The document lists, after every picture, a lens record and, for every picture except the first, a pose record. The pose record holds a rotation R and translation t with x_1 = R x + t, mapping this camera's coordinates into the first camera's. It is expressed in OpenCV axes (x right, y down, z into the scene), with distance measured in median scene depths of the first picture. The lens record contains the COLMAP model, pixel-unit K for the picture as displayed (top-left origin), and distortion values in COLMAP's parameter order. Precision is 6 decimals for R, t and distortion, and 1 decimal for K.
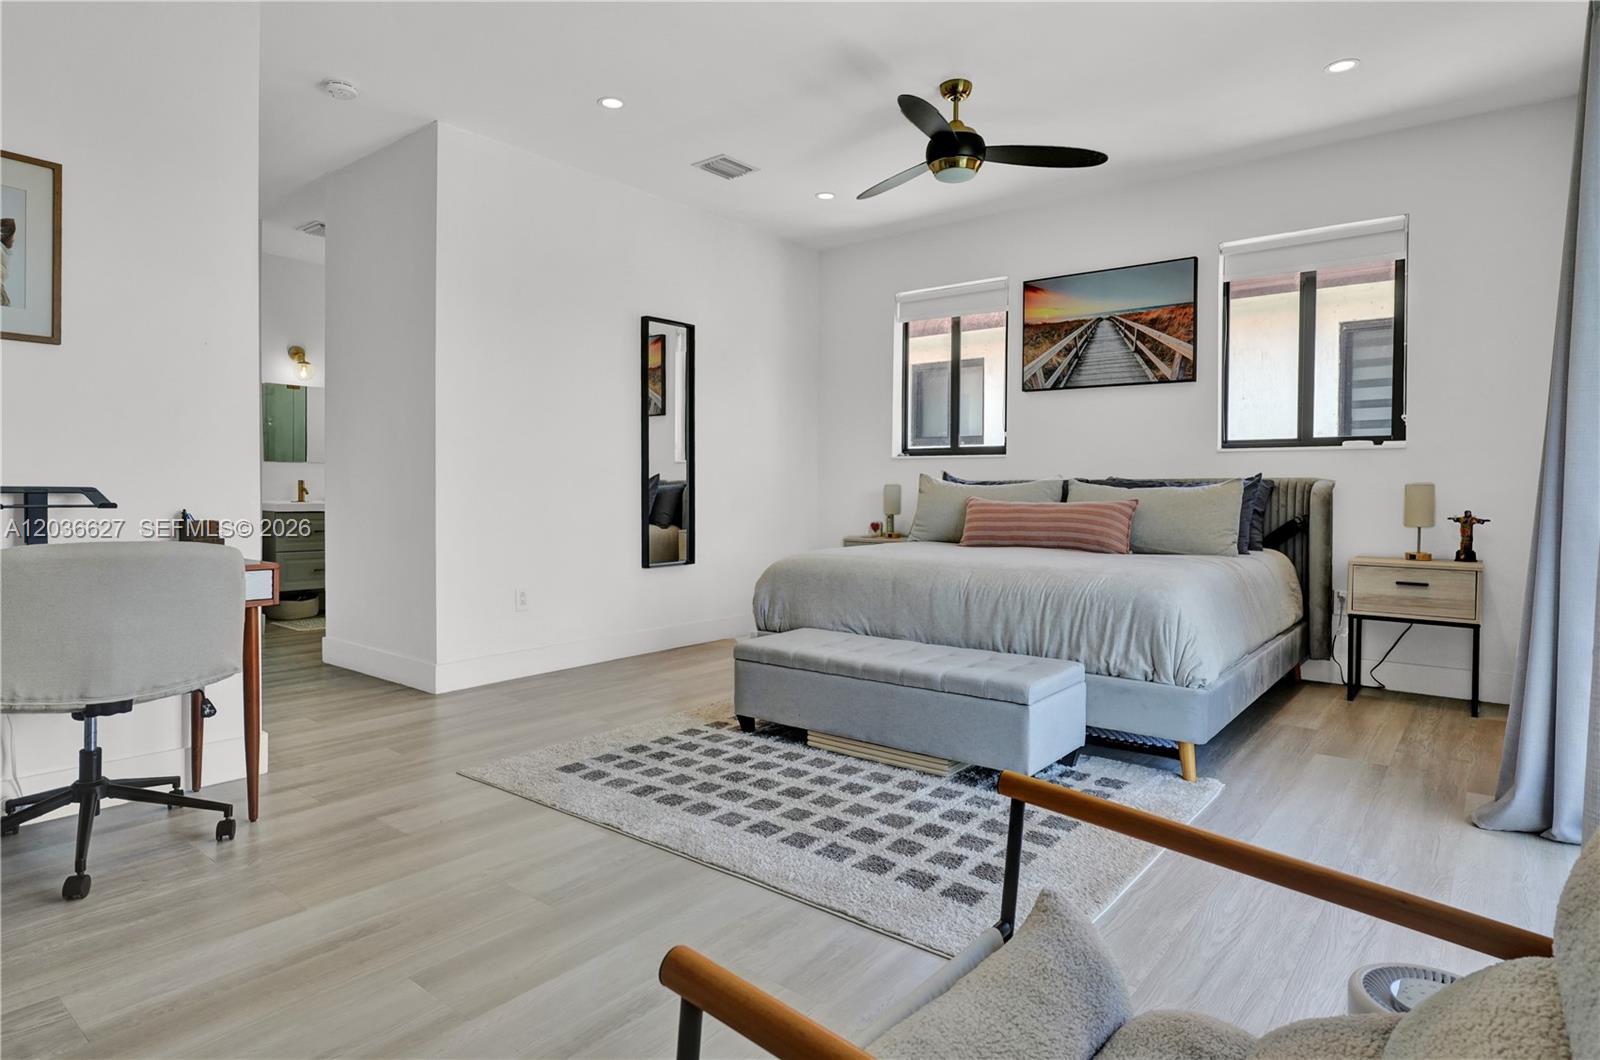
lens RADIAL K [[888.9, 0, 786.7], [0, 888.9, 491.3], [0, 0, 1]] dist [-0.015352, 0.000305]
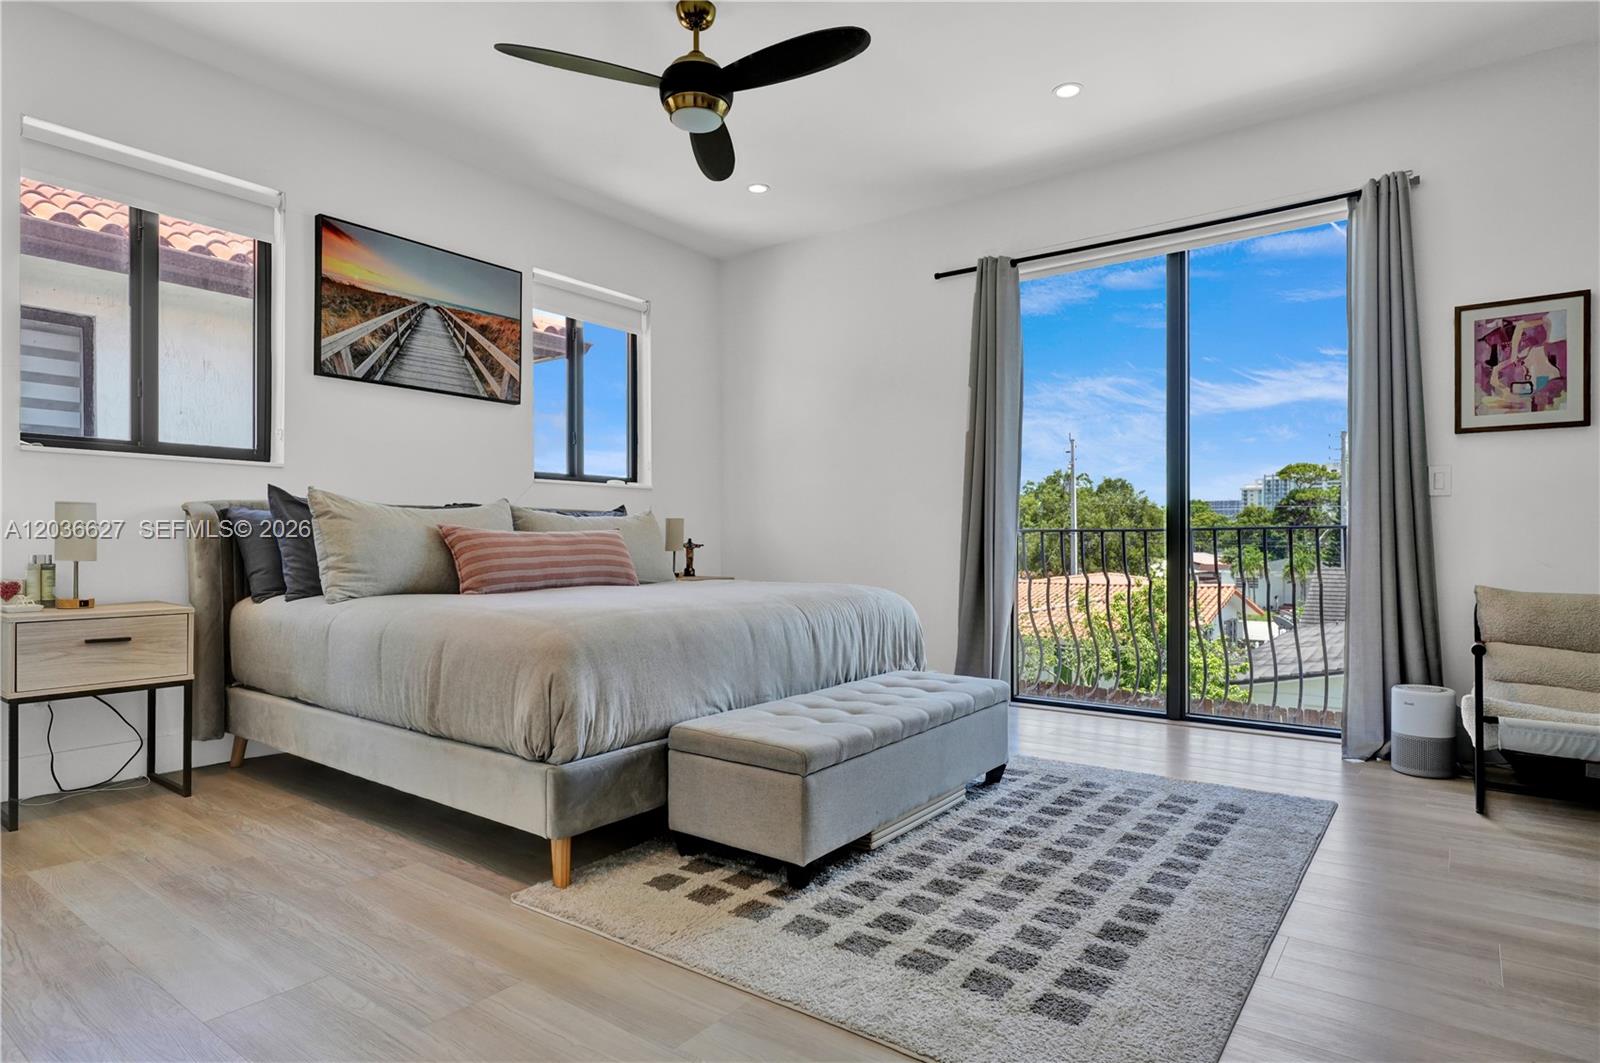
lens RADIAL K [[888.9, 0, 796.0], [0, 888.9, 536.7], [0, 0, 1]] dist [-0.015352, 0.000305]
pose [[-0.045695, 0.000616, 0.998955, -0.475900], [0.003751, 0.999993, -0.000445, 0.016239], [-0.998948, 0.003727, -0.045697, 0.731390]]
